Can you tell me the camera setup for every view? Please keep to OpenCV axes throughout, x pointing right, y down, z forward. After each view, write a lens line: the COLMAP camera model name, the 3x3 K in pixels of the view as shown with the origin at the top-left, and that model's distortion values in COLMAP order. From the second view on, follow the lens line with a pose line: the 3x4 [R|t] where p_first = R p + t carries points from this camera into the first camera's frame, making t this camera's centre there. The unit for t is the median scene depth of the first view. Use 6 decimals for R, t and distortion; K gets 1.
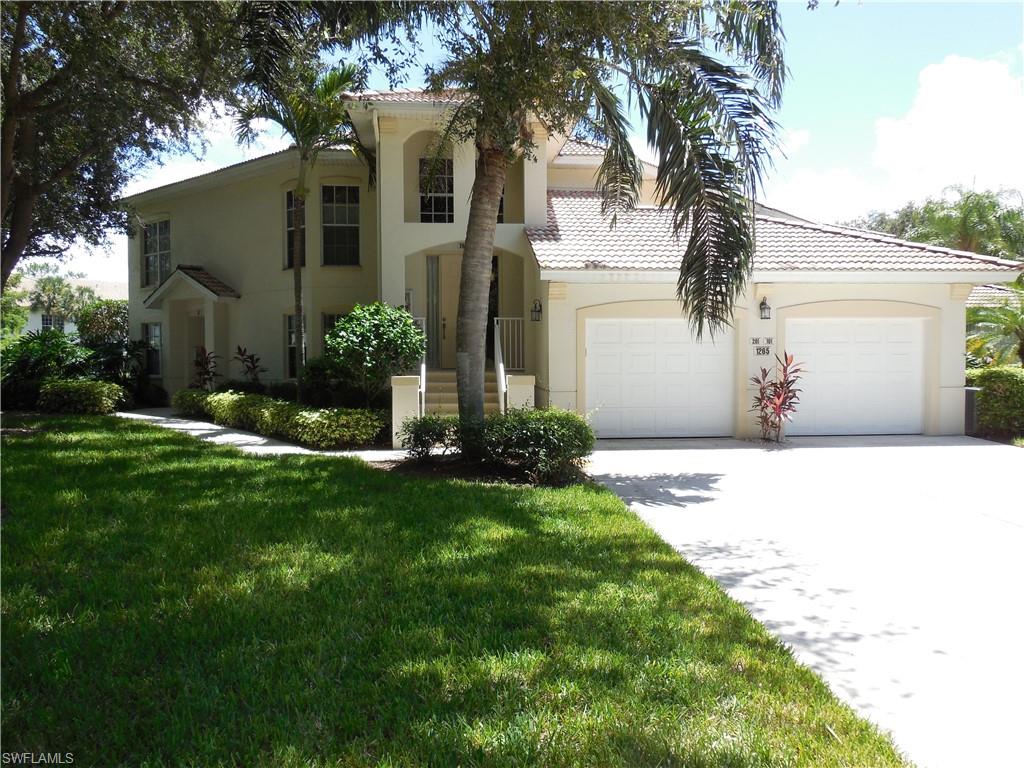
lens RADIAL K [[770.7, 0, 506.6], [0, 770.7, 386.3], [0, 0, 1]] dist [-0.011382, 0.003125]
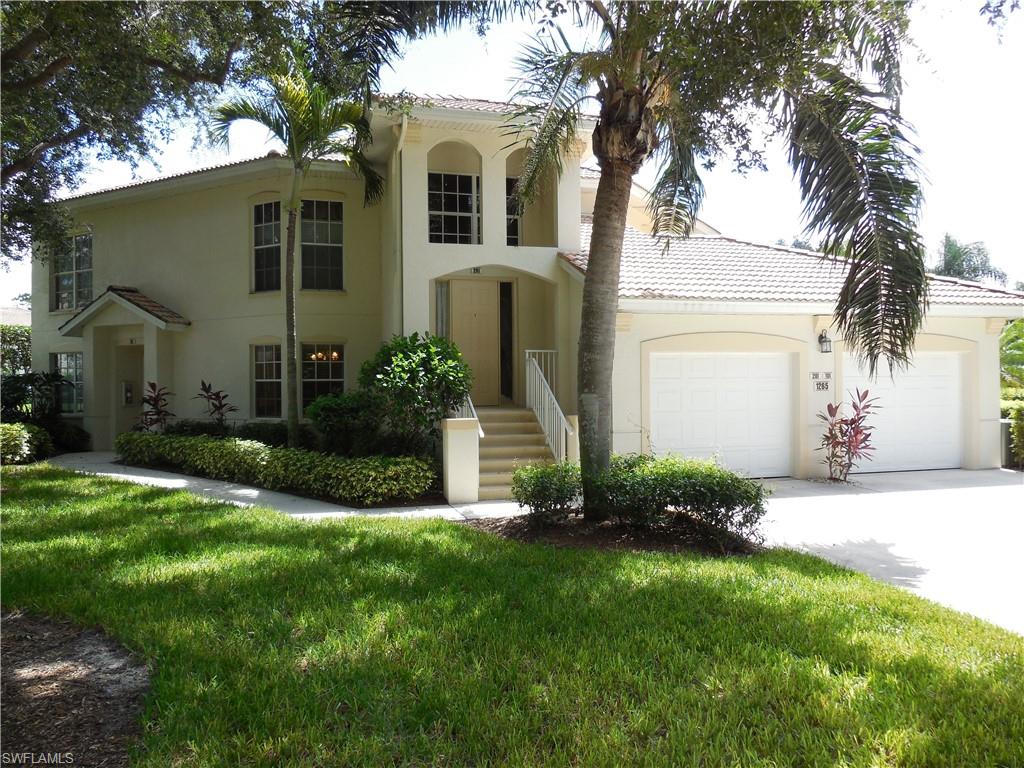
lens RADIAL K [[770.7, 0, 516.2], [0, 770.7, 380.8], [0, 0, 1]] dist [-0.011382, 0.003125]
pose [[0.984614, -0.004127, 0.174694, -0.175736], [0.011604, 0.999059, -0.041802, -0.014424], [-0.174357, 0.043186, 0.983735, 0.109309]]
